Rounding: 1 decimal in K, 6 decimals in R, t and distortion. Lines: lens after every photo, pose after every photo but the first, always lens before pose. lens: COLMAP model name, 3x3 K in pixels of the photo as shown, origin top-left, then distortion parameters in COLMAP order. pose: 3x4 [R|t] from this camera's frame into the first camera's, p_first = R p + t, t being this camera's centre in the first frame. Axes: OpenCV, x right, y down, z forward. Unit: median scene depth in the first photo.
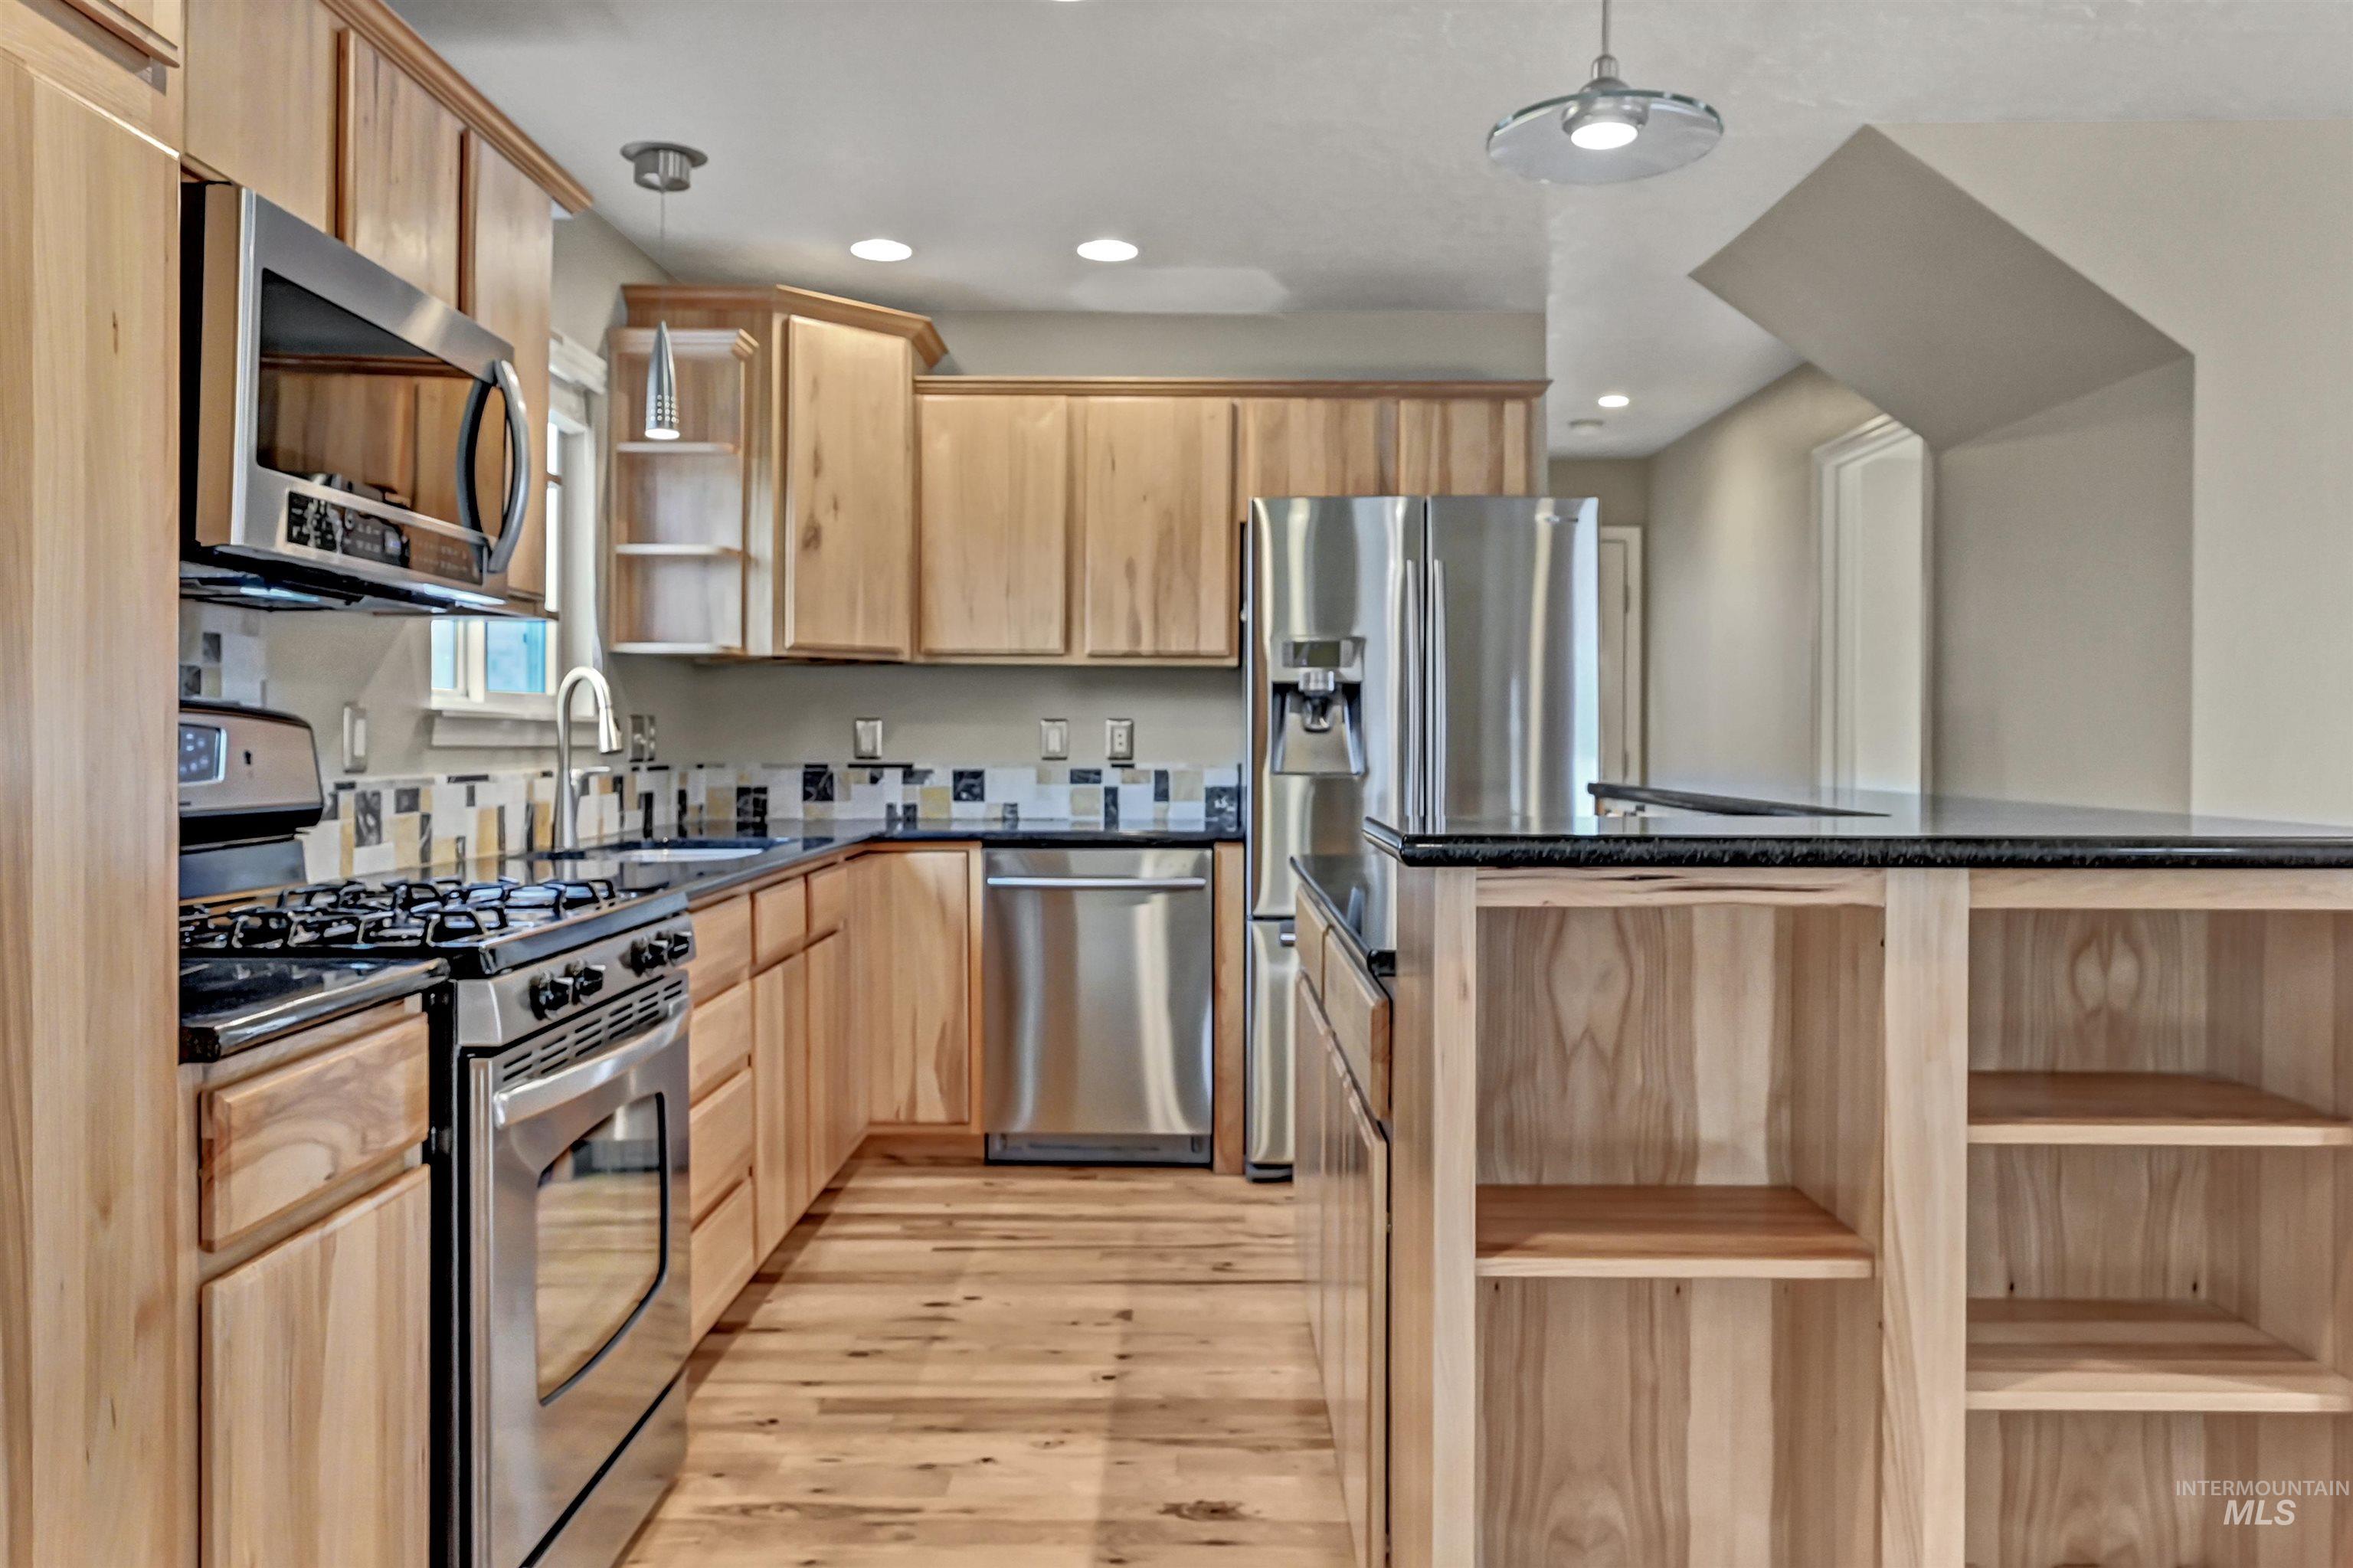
lens RADIAL K [[1671.4, 0, 1164.3], [0, 1671.4, 776.0], [0, 0, 1]] dist [-0.001355, -0.006878]
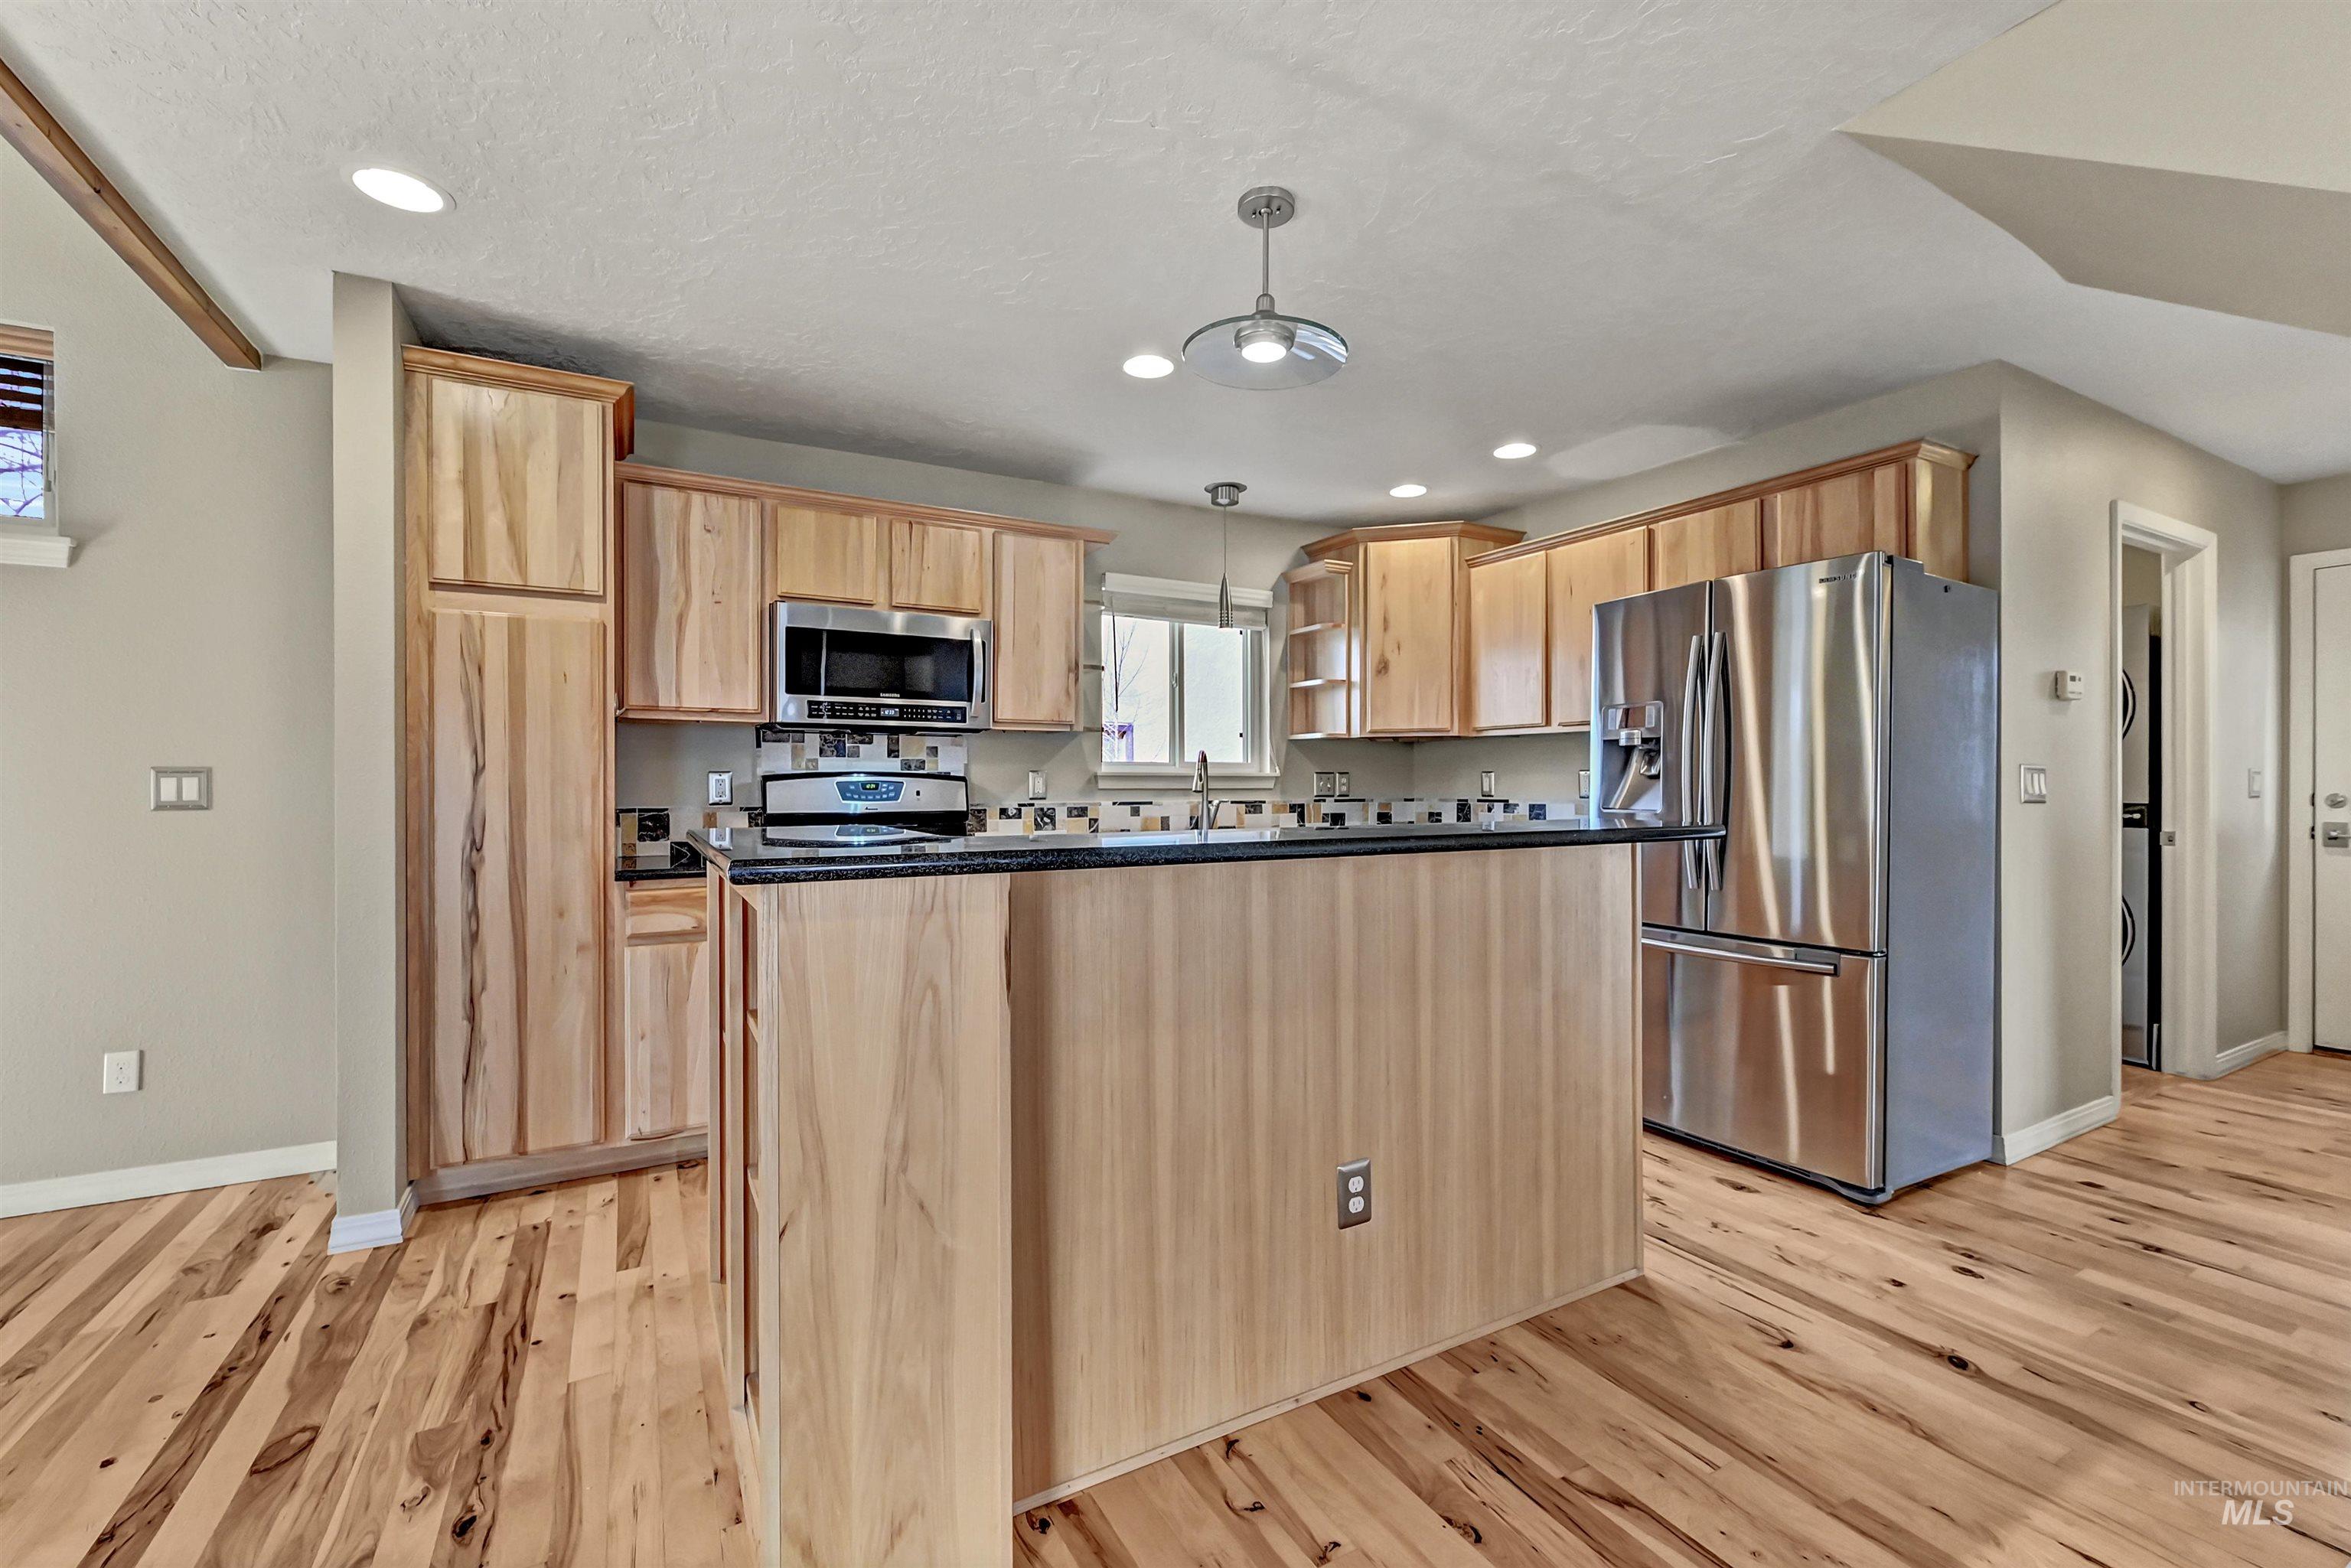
lens RADIAL K [[947.0, 0, 1140.7], [0, 947.0, 791.6], [0, 0, 1]] dist [-0.003371, 0.001440]
pose [[0.500832, 0.002109, -0.865542, 0.520694], [-0.014729, 0.999873, -0.006086, -0.004830], [0.865419, 0.015796, 0.500799, 0.299474]]
